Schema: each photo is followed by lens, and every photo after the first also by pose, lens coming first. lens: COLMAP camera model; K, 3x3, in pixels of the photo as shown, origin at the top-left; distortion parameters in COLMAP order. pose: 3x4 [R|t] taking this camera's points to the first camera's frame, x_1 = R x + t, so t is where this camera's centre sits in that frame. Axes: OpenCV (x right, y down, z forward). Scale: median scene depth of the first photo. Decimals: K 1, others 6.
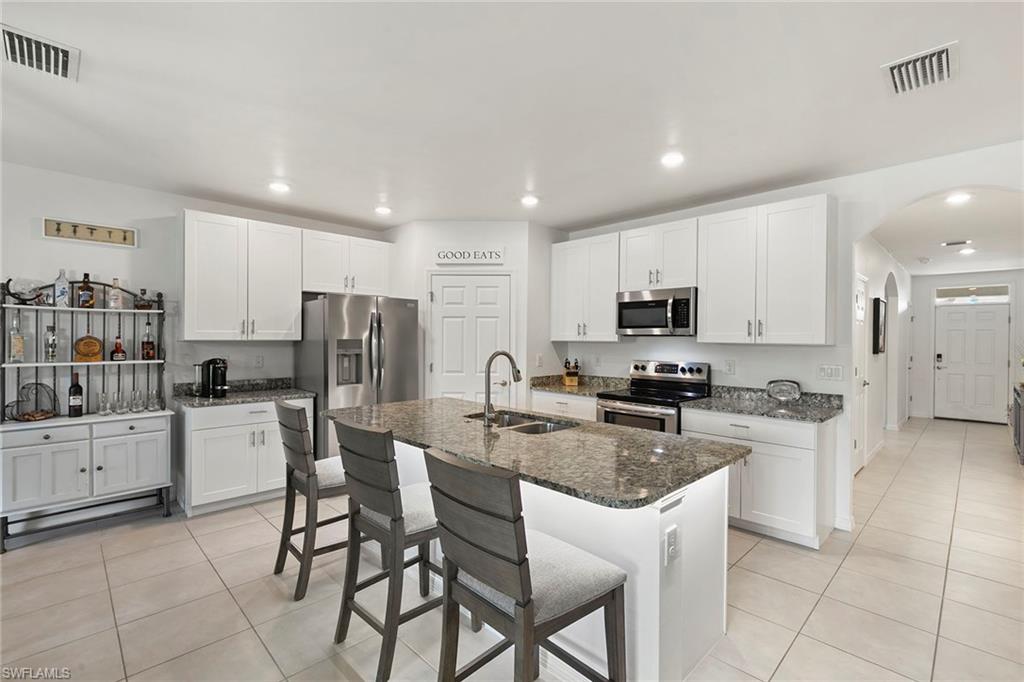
lens RADIAL K [[456.2, 0, 513.6], [0, 456.2, 340.5], [0, 0, 1]] dist [0.005901, -0.000362]
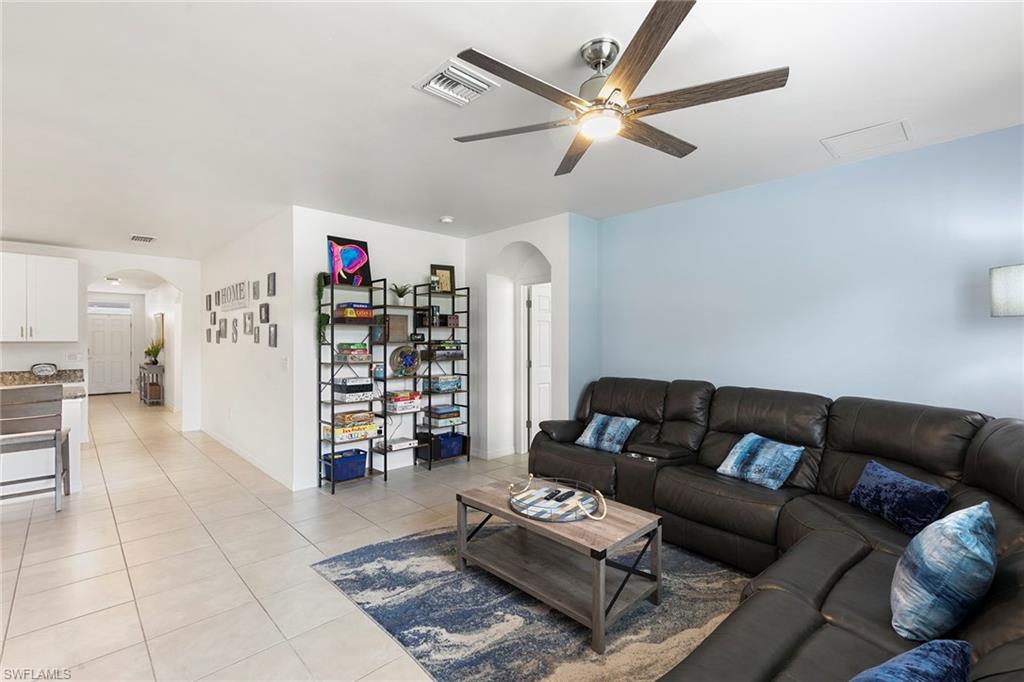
lens RADIAL K [[456.2, 0, 513.6], [0, 456.2, 340.5], [0, 0, 1]] dist [0.005901, -0.000362]
pose [[0.007384, -0.008220, 0.999939, -1.043054], [0.006946, 0.999943, 0.008169, 0.002281], [-0.999949, 0.006886, 0.007441, -0.693935]]
